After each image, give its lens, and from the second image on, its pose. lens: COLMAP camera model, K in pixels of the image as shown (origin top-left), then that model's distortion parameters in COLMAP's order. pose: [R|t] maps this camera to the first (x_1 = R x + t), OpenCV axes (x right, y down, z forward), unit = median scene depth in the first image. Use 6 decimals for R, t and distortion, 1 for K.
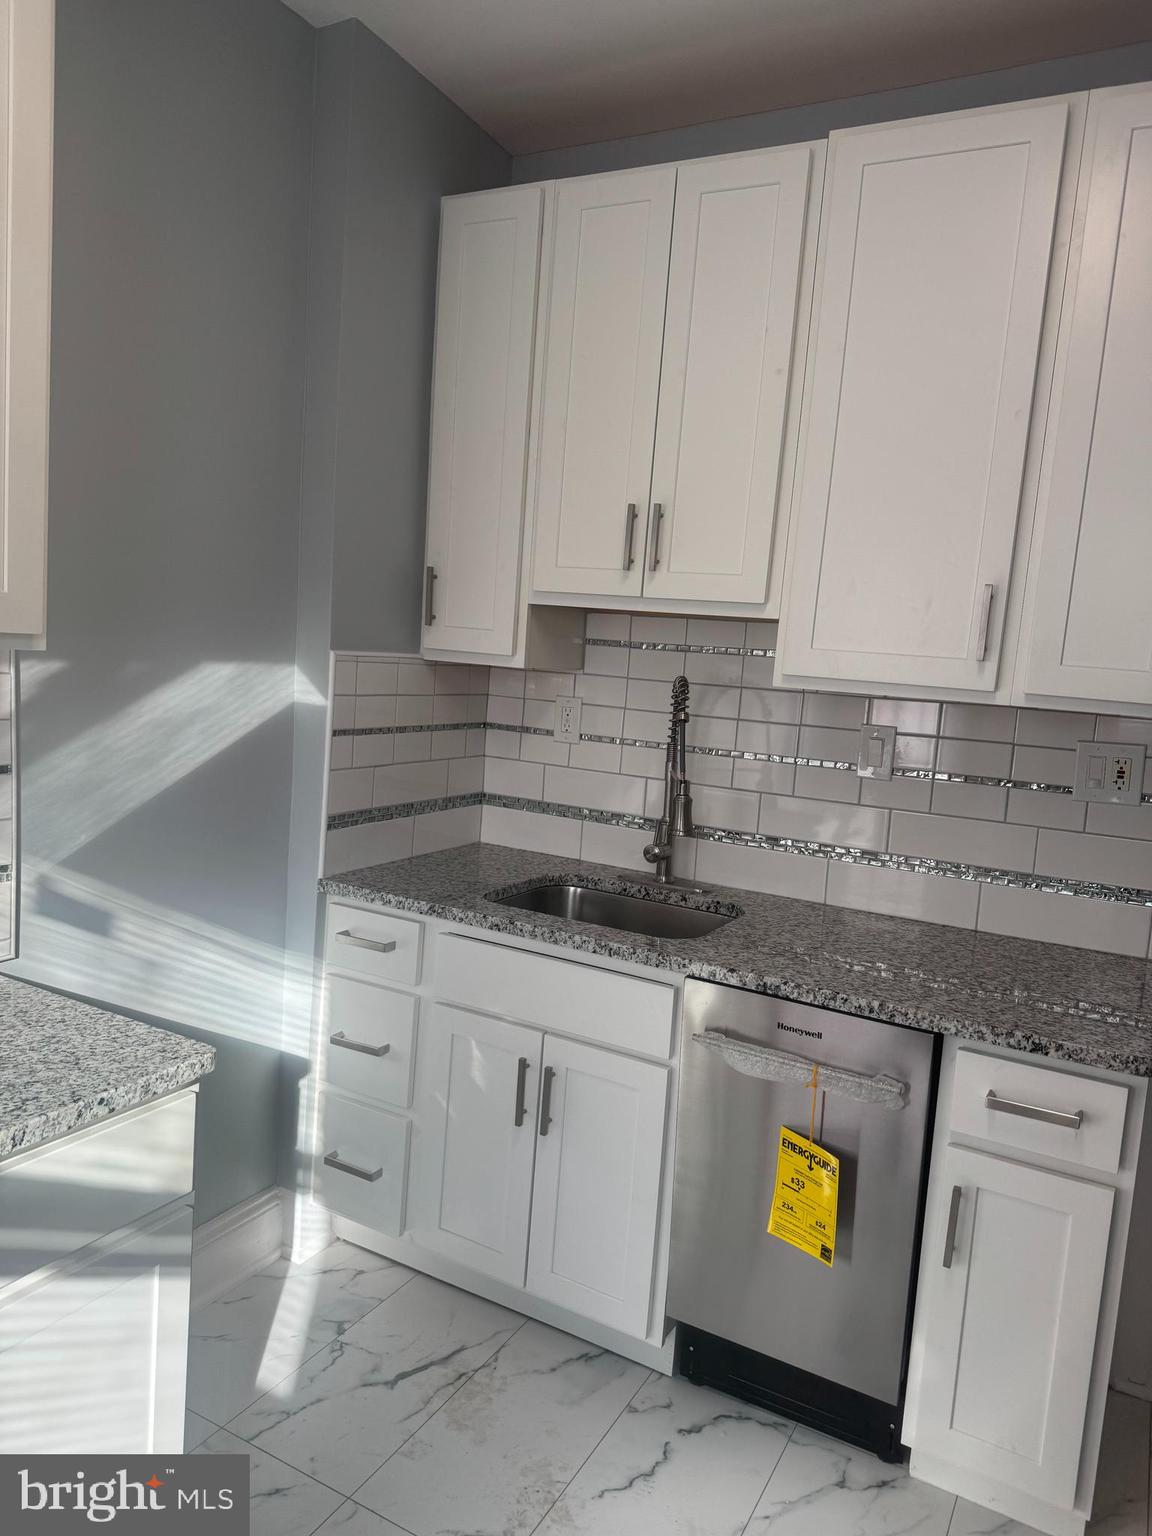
lens RADIAL K [[1080.9, 0, 582.7], [0, 1080.9, 769.8], [0, 0, 1]] dist [0.040590, -0.080188]
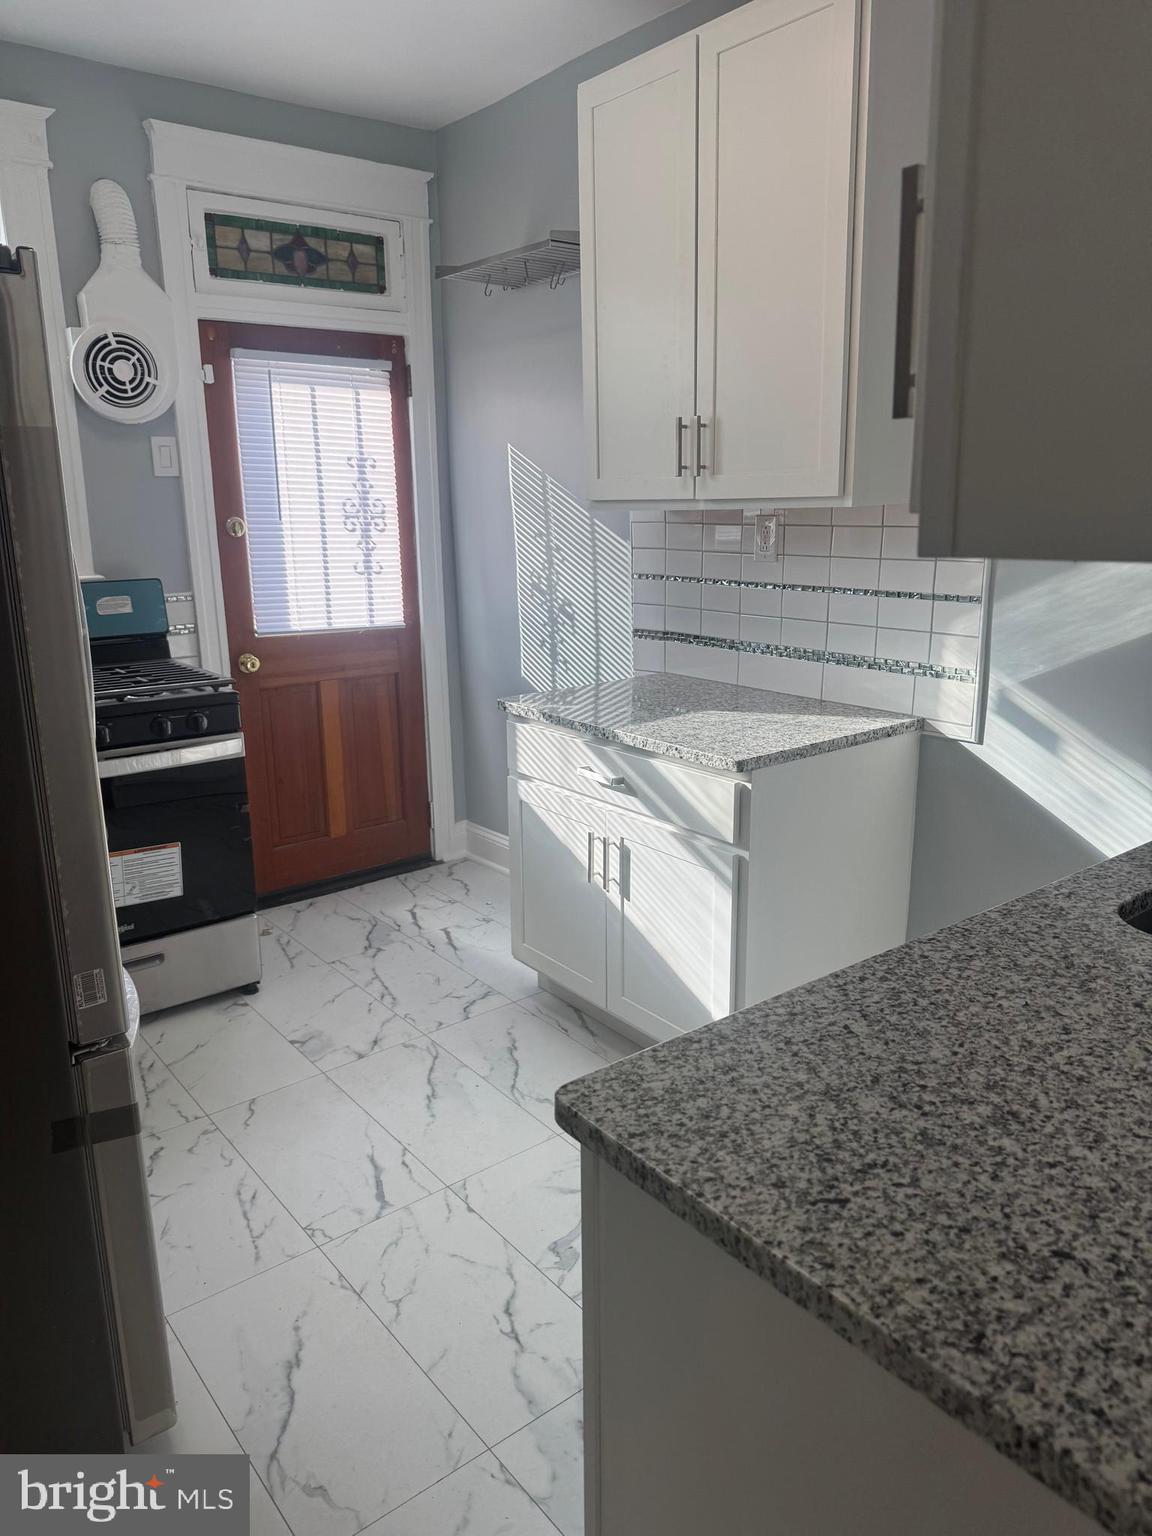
lens RADIAL K [[1080.9, 0, 586.5], [0, 1080.9, 760.6], [0, 0, 1]] dist [0.040590, -0.080188]
pose [[-0.378531, 0.169374, -0.909960, 0.863757], [-0.107378, 0.968441, 0.224927, -0.055425], [0.919339, 0.182851, -0.348398, 0.972584]]
